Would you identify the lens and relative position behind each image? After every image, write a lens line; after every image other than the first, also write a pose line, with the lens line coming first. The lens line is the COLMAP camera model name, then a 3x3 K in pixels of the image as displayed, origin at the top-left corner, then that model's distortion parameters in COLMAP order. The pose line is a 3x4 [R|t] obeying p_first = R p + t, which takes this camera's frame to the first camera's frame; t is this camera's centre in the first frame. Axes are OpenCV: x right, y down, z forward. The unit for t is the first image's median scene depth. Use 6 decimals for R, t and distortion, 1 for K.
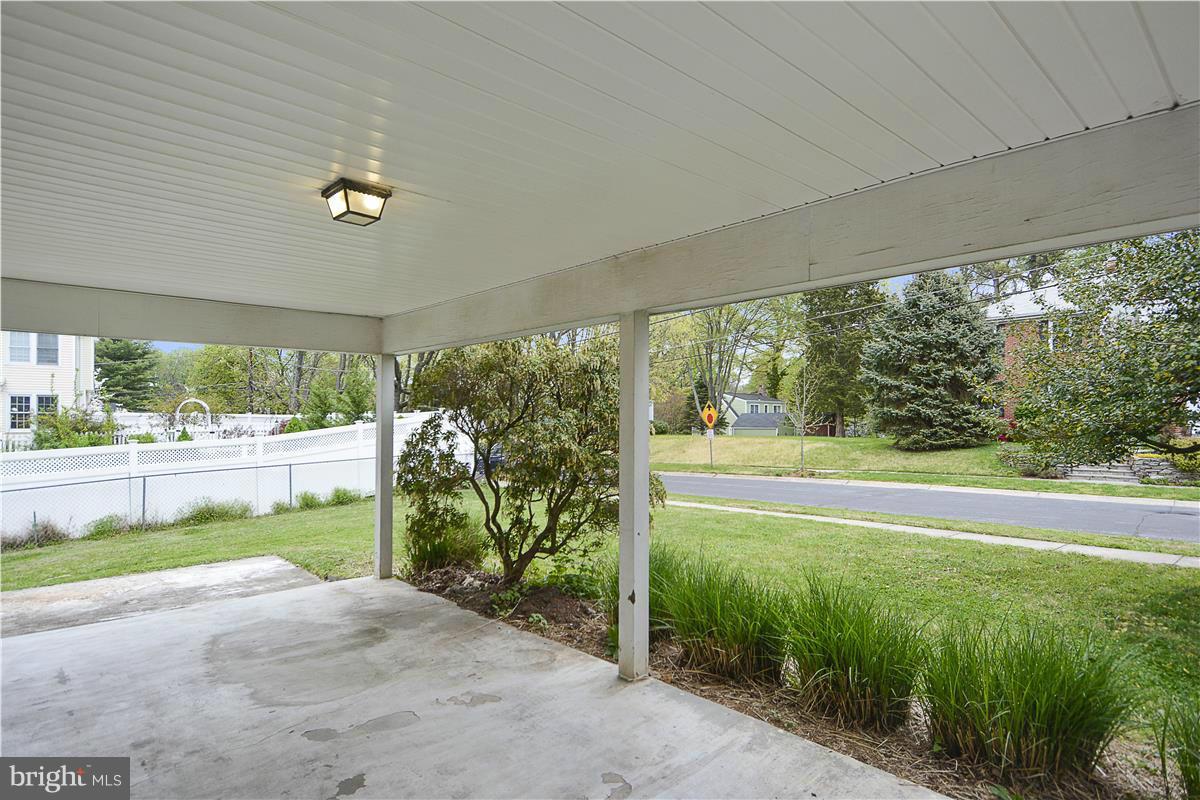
lens RADIAL K [[664.7, 0, 583.9], [0, 664.7, 396.5], [0, 0, 1]] dist [0.029171, -0.000418]
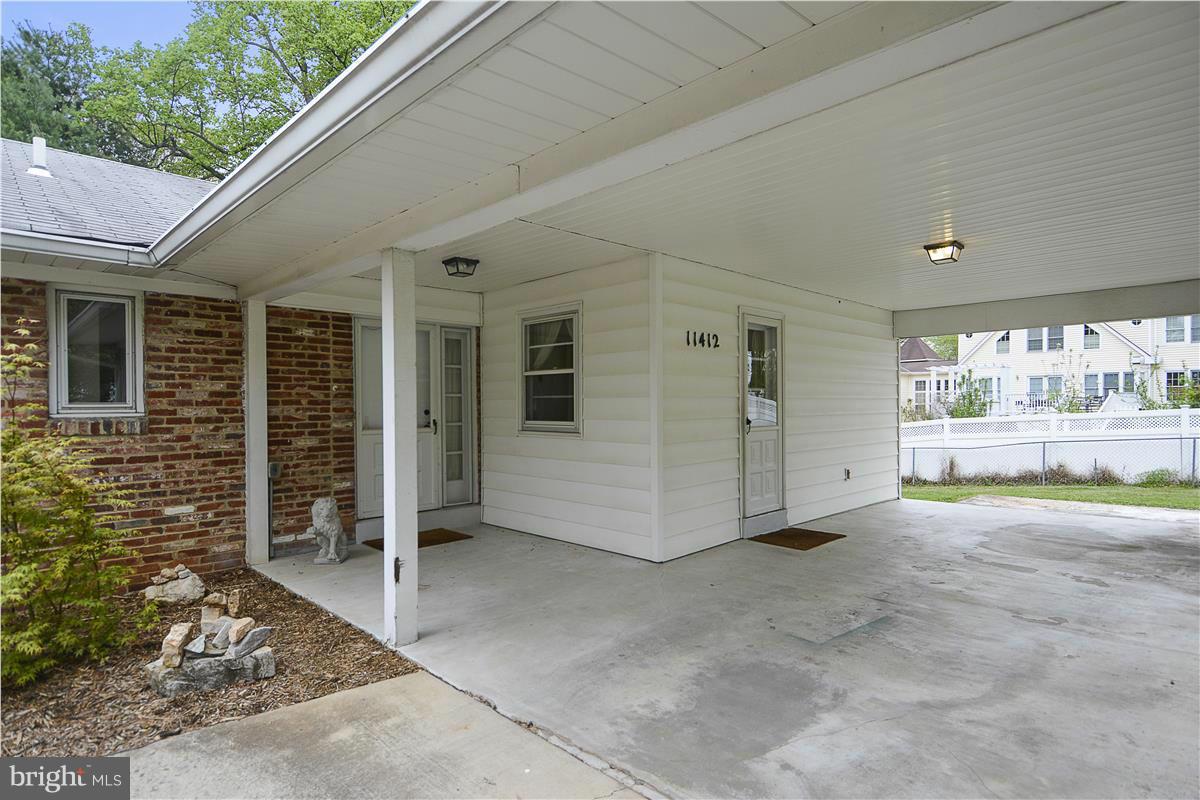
lens RADIAL K [[627.1, 0, 606.8], [0, 627.1, 392.7], [0, 0, 1]] dist [0.039551, -0.044070]
pose [[0.028481, -0.029623, -0.999155, 0.394775], [0.053925, 0.998151, -0.028056, 0.023152], [0.998139, -0.053080, 0.030026, 0.011311]]
